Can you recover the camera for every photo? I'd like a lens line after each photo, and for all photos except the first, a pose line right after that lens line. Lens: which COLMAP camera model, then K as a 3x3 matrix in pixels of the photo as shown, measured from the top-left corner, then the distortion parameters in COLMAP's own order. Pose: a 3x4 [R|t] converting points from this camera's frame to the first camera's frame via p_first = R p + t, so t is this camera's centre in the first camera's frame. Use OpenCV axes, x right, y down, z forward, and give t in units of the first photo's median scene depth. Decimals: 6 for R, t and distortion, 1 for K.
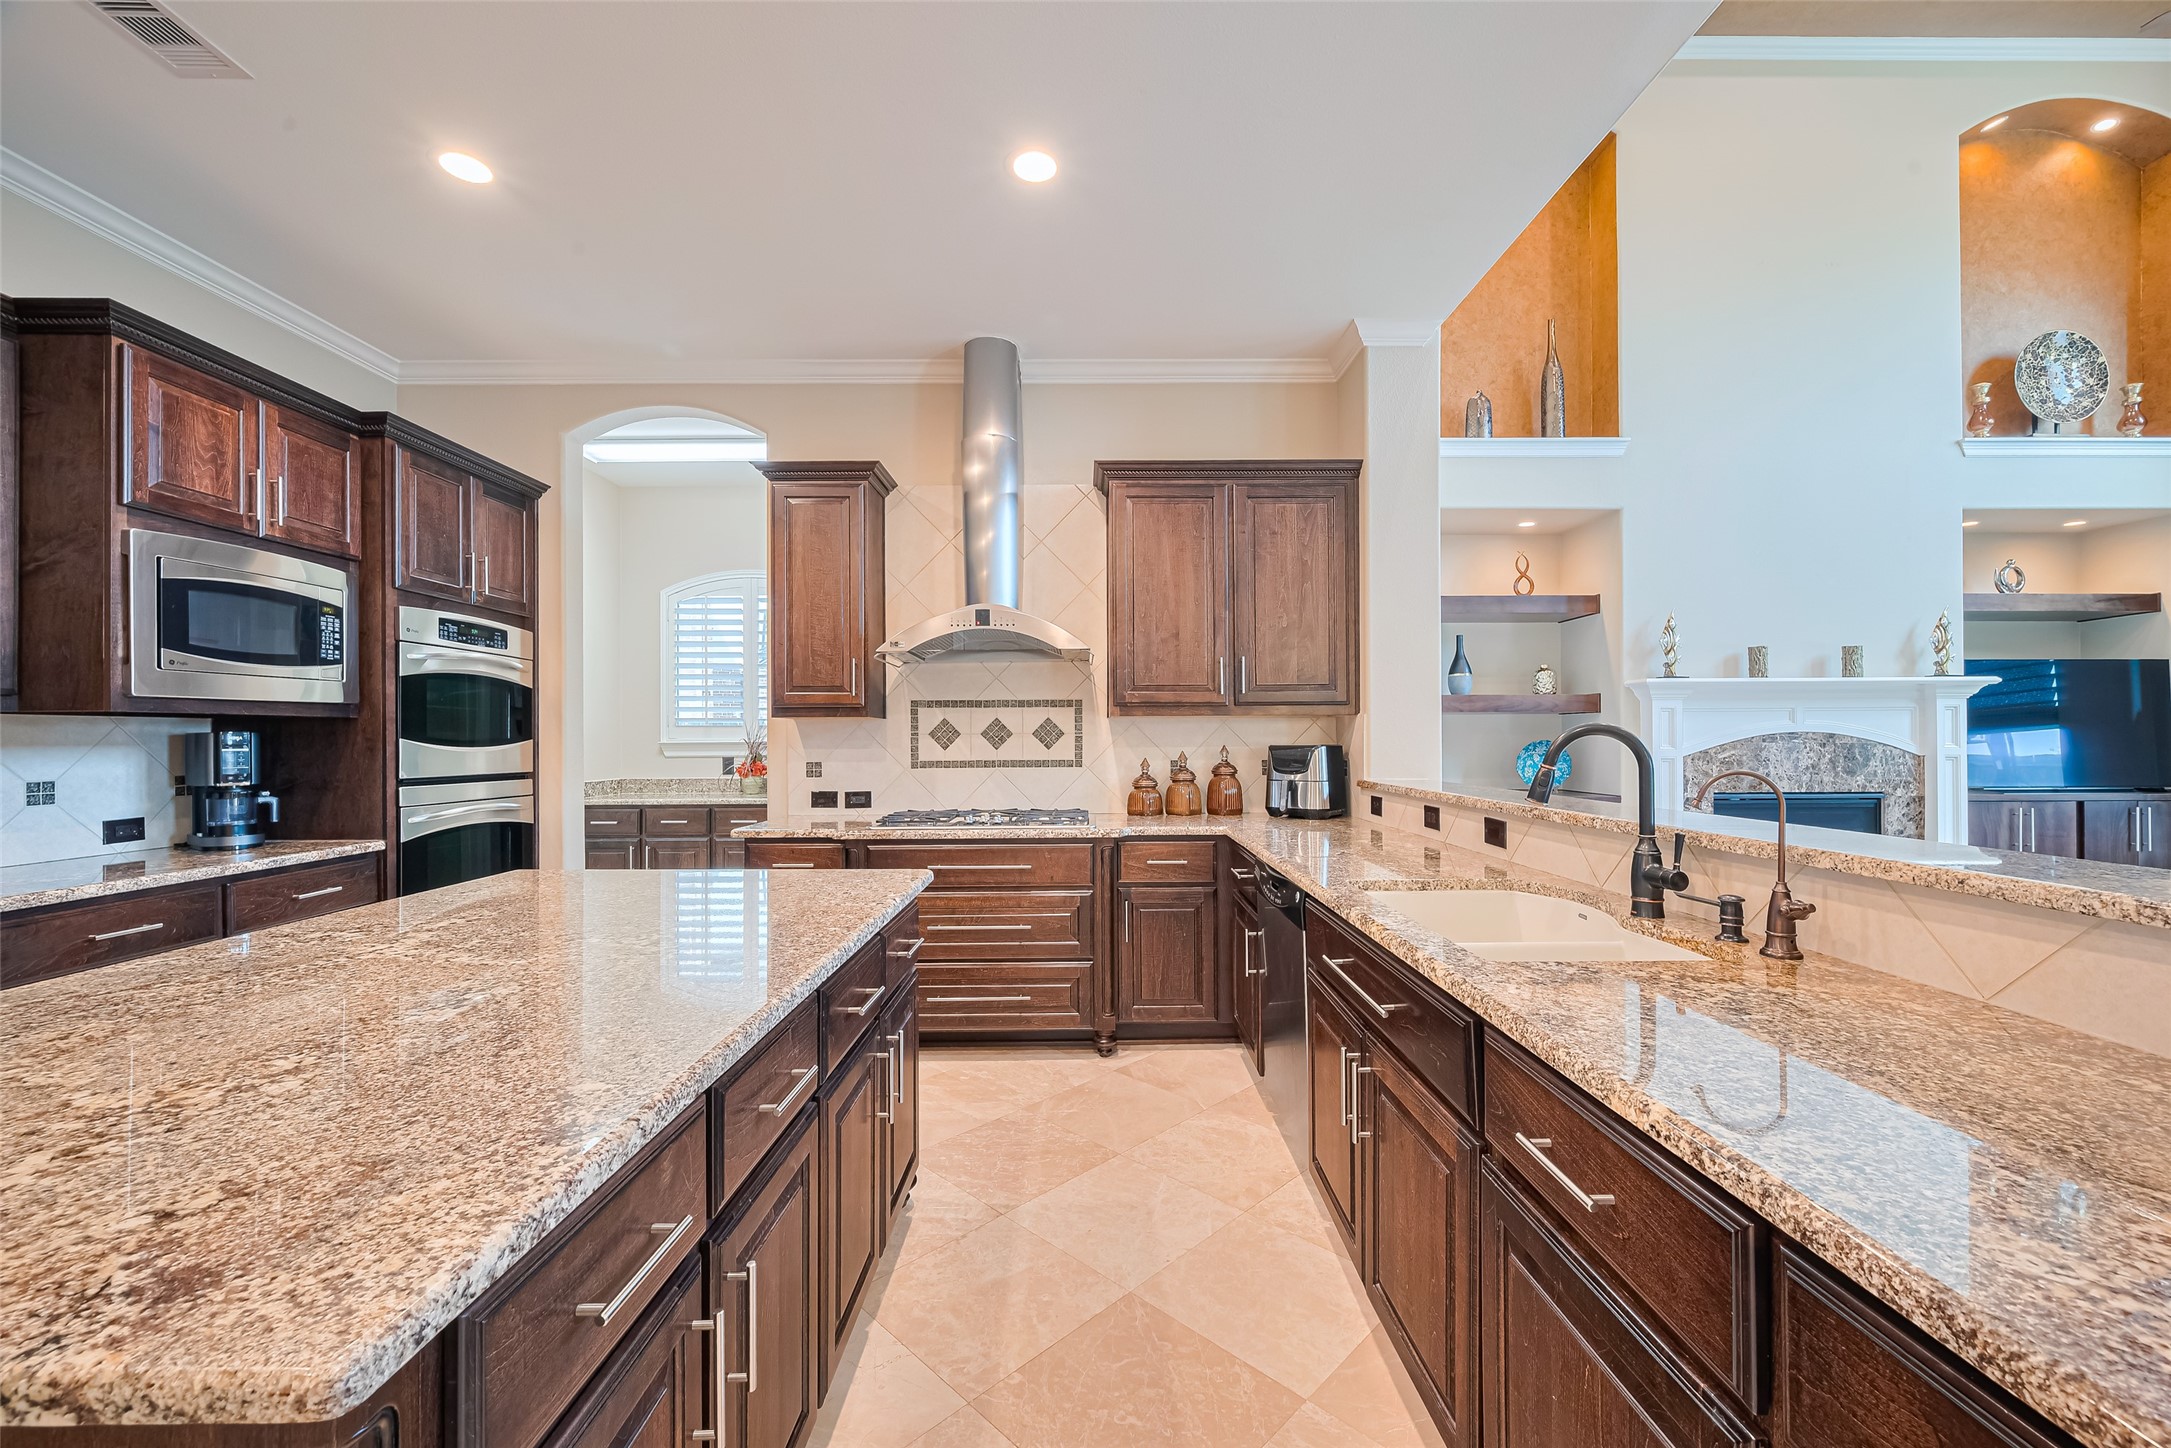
lens RADIAL K [[863.6, 0, 1099.8], [0, 863.6, 735.4], [0, 0, 1]] dist [-0.002981, -0.000049]
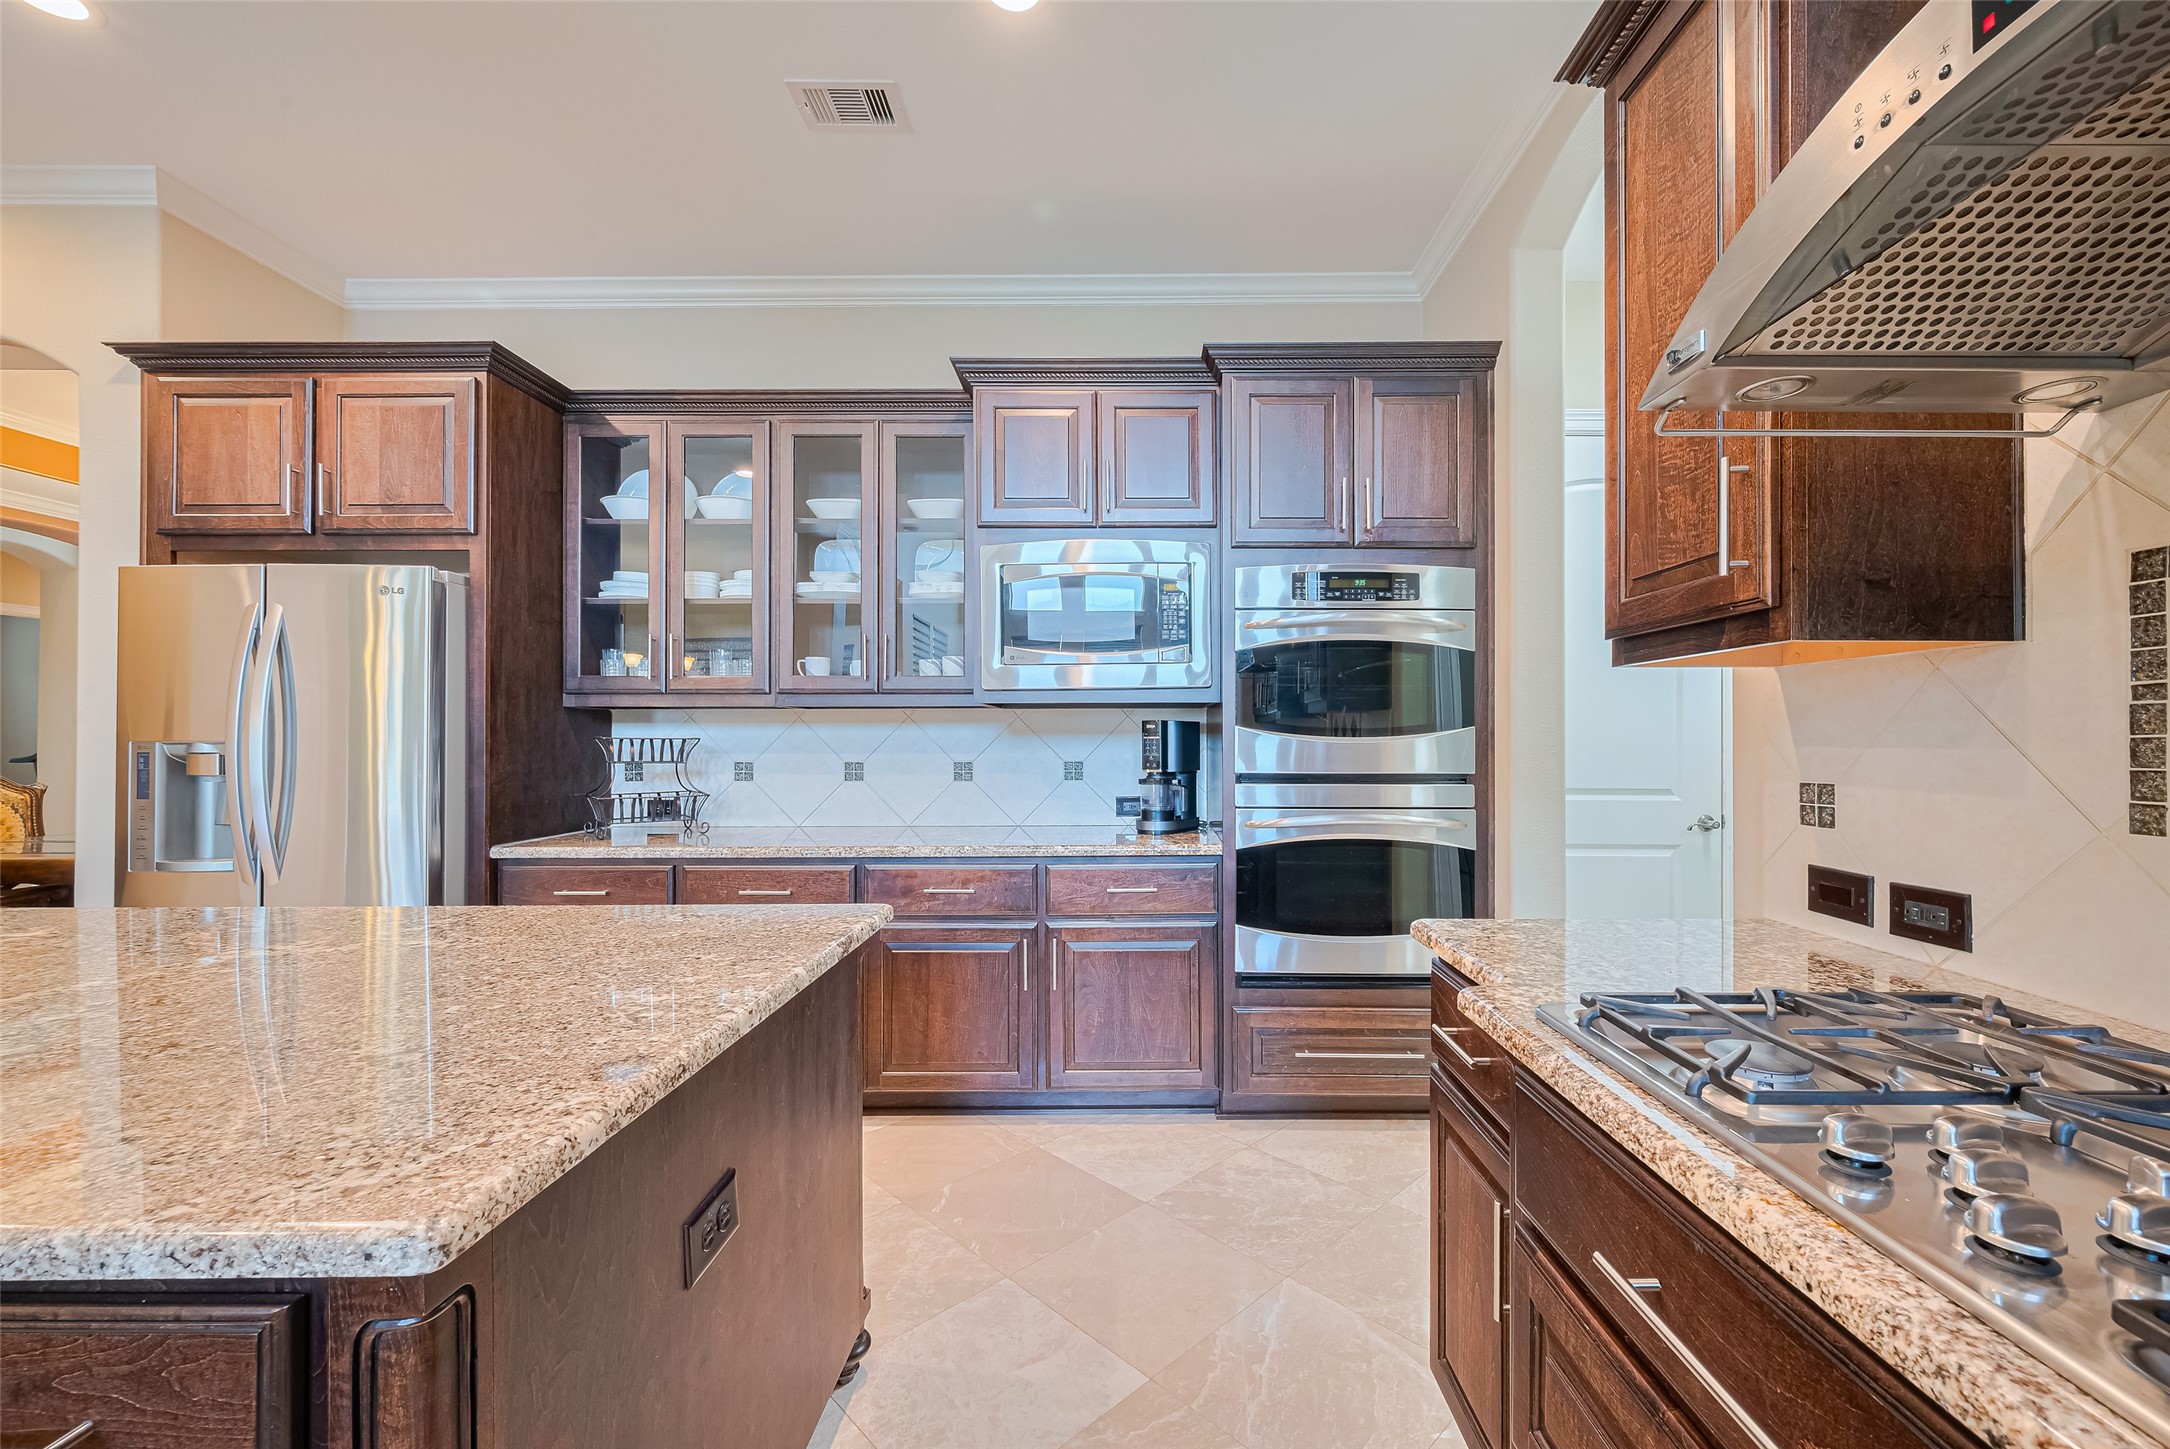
lens RADIAL K [[863.2, 0, 1099.3], [0, 863.2, 735.9], [0, 0, 1]] dist [-0.002981, -0.000049]
pose [[-0.009743, 0.001645, -0.999951, 0.025497], [0.005000, 0.999986, 0.001596, 0.009987], [0.999940, -0.004985, -0.009751, 0.744193]]
